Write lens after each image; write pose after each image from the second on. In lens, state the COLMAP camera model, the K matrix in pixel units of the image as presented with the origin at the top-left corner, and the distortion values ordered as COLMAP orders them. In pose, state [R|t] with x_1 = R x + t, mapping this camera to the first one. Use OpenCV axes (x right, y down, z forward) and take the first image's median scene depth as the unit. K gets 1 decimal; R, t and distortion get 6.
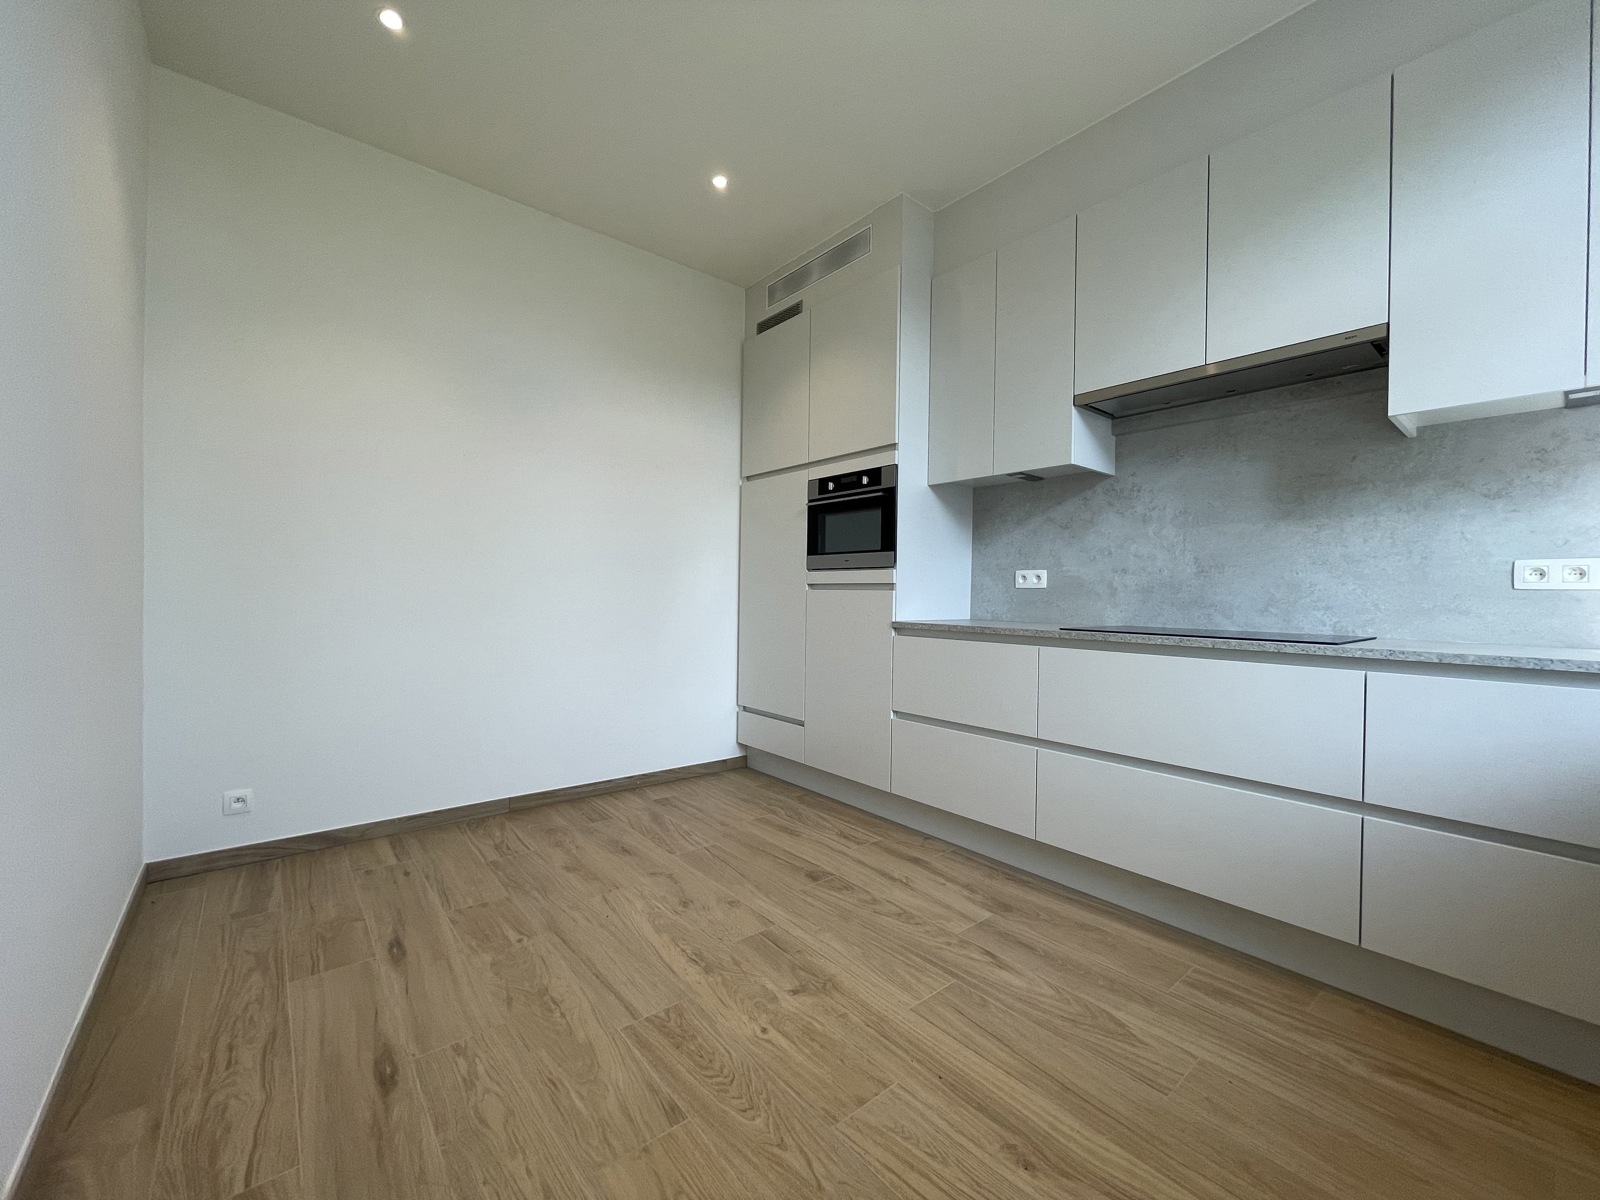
lens RADIAL K [[646.3, 0, 797.7], [0, 646.3, 596.3], [0, 0, 1]] dist [-0.002538, 0.000662]
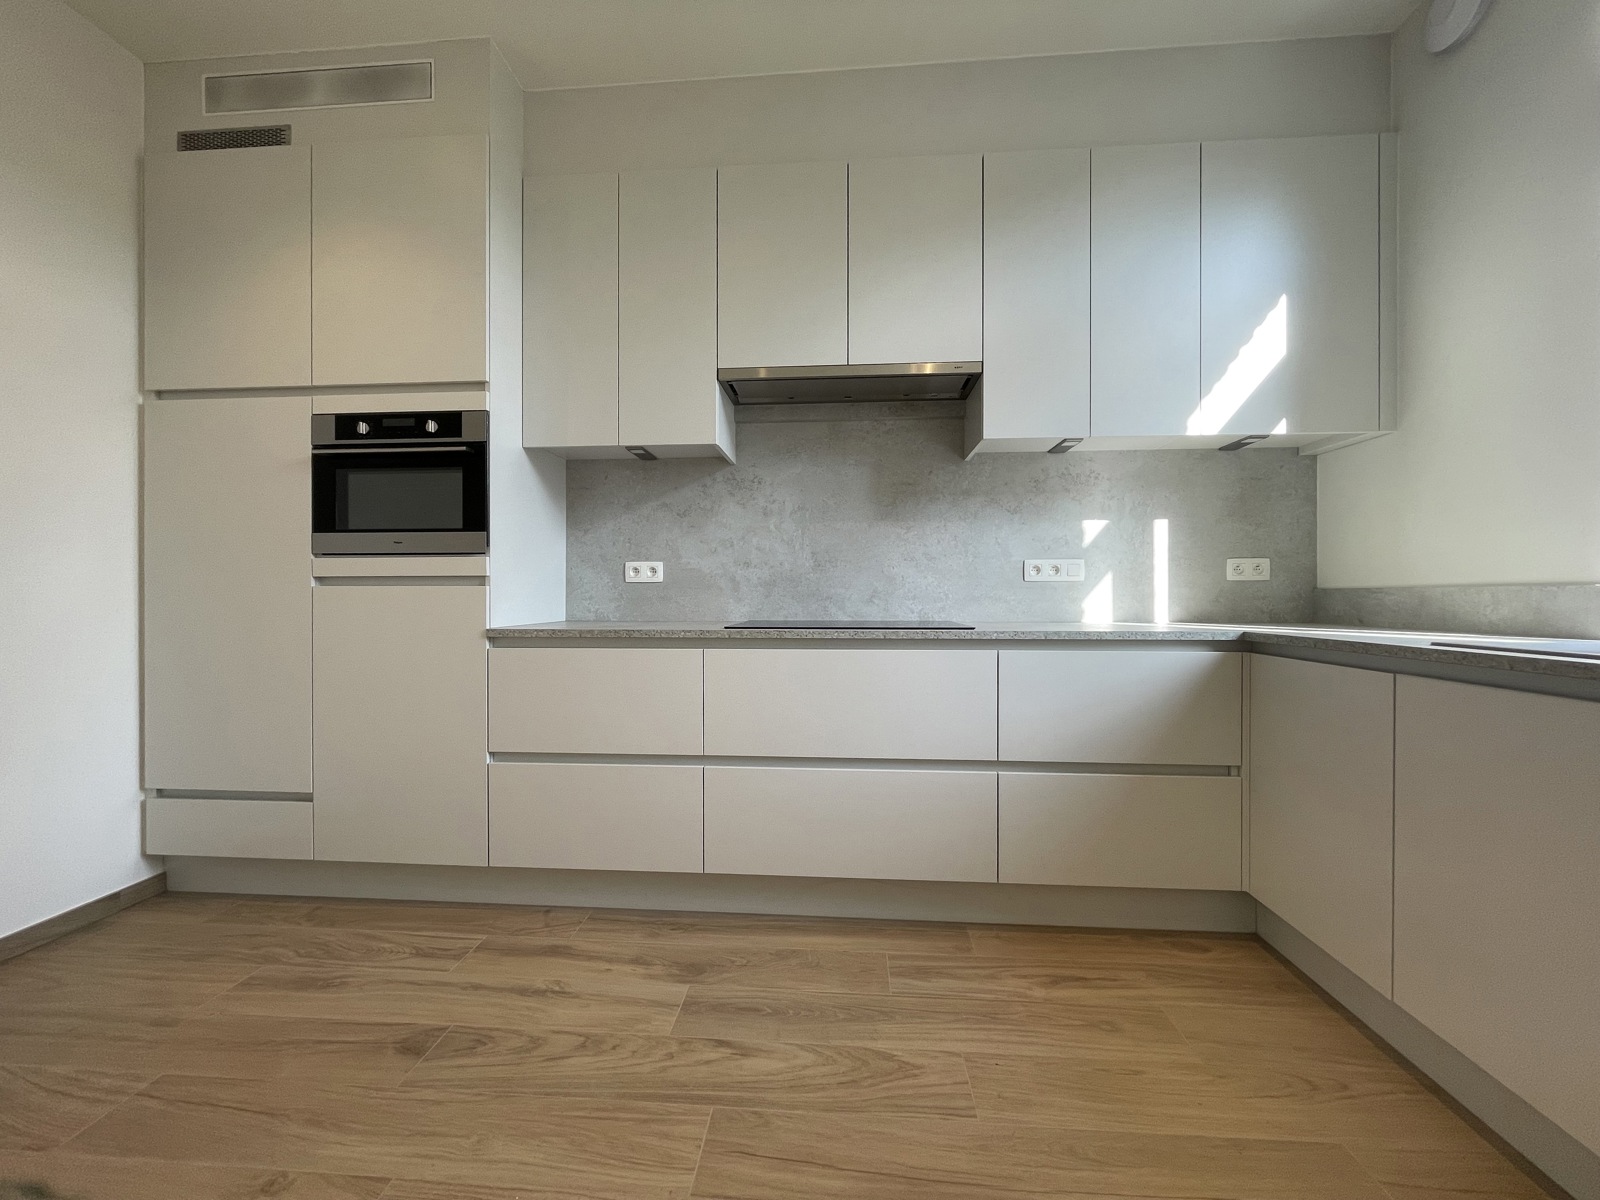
lens RADIAL K [[646.3, 0, 797.7], [0, 646.3, 596.3], [0, 0, 1]] dist [-0.002538, 0.000662]
pose [[0.694857, -0.017595, 0.718933, -0.145306], [0.014087, 0.999842, 0.010855, -0.000383], [-0.719010, 0.002585, 0.694995, 0.282153]]
